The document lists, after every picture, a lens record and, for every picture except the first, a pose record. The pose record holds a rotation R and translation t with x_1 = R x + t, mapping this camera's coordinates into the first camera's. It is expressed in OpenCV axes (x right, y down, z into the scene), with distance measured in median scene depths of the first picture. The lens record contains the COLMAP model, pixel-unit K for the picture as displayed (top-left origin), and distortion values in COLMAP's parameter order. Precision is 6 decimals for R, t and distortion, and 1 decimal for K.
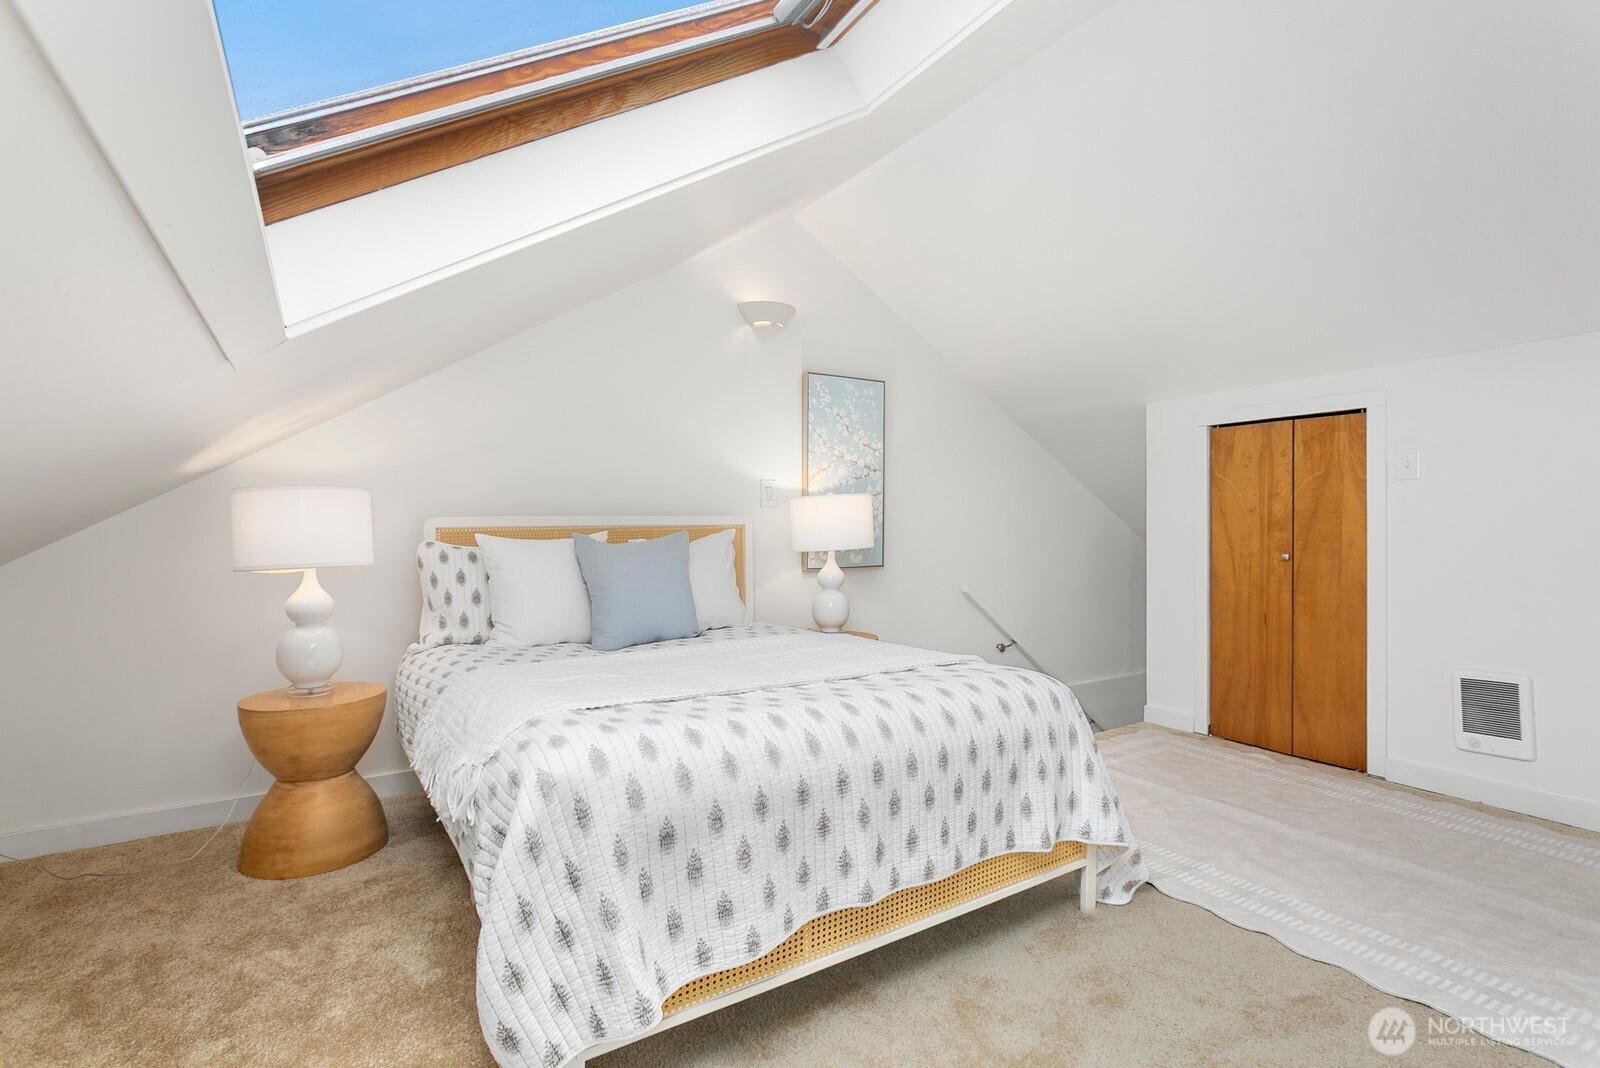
lens RADIAL K [[759.0, 0, 794.1], [0, 759.0, 528.7], [0, 0, 1]] dist [-0.004113, 0.006207]
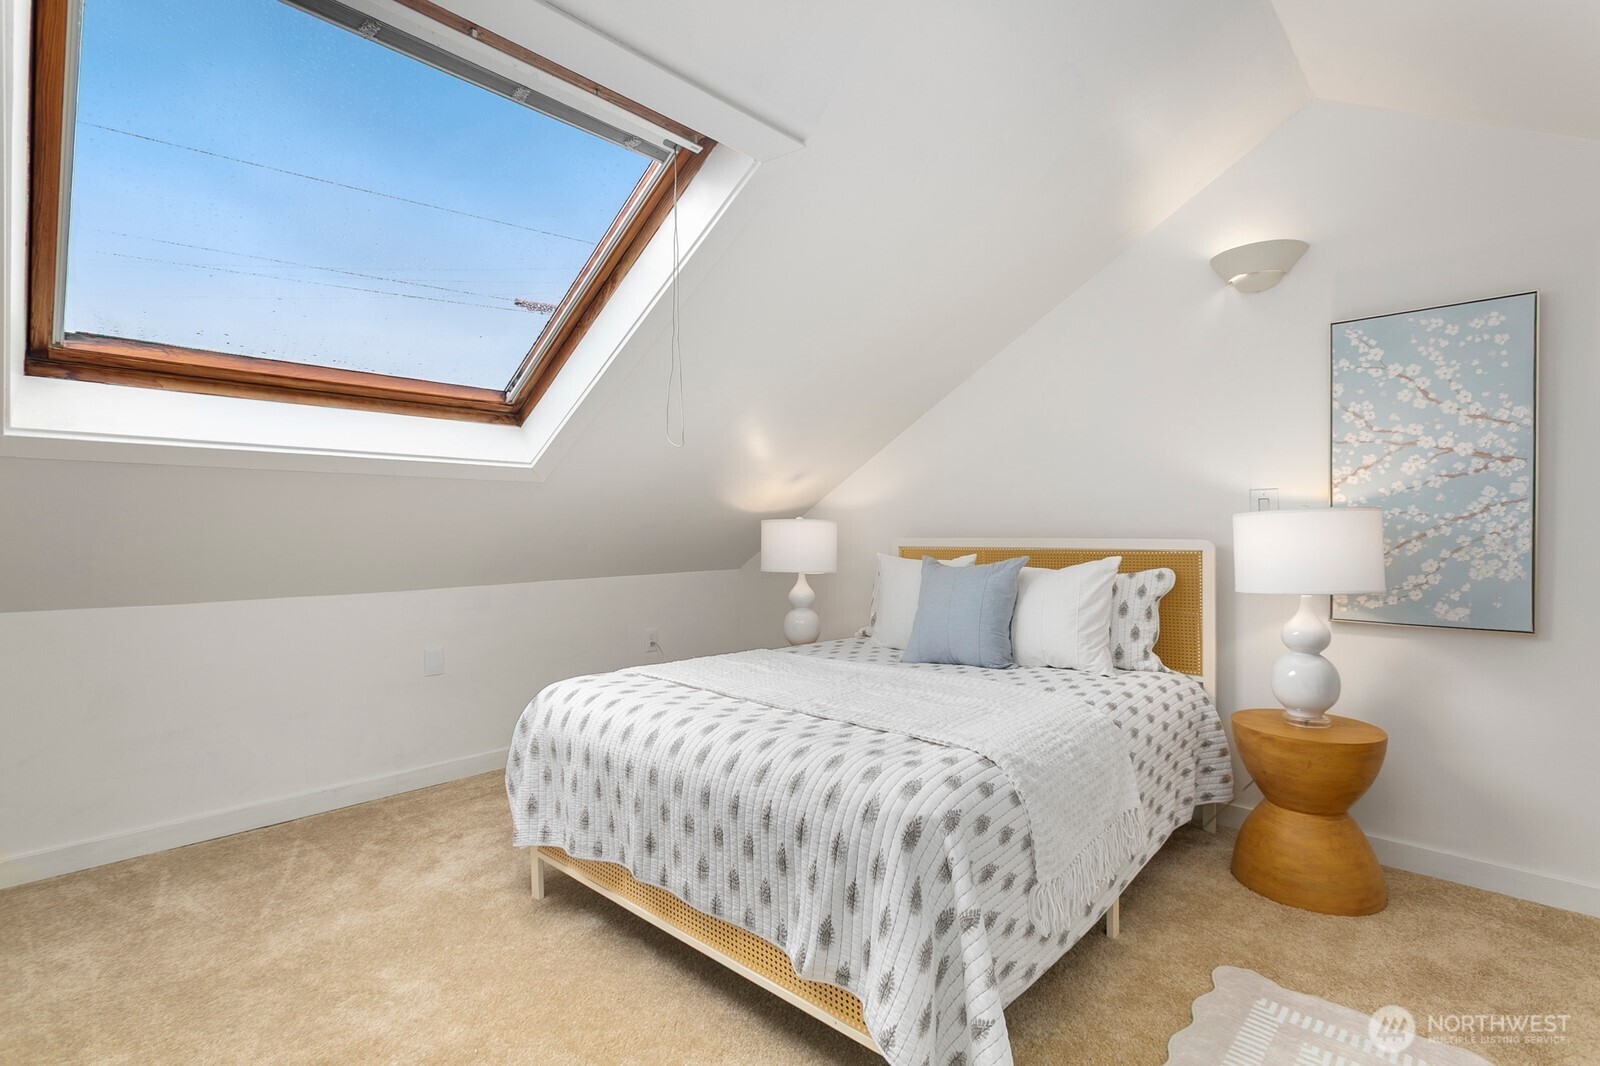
lens RADIAL K [[759.0, 0, 796.3], [0, 759.0, 530.1], [0, 0, 1]] dist [-0.004113, 0.006207]
pose [[0.262132, 0.007865, -0.965000, 0.528995], [-0.003991, 0.999967, 0.007066, -0.027703], [0.965024, 0.001999, 0.262155, 0.370477]]
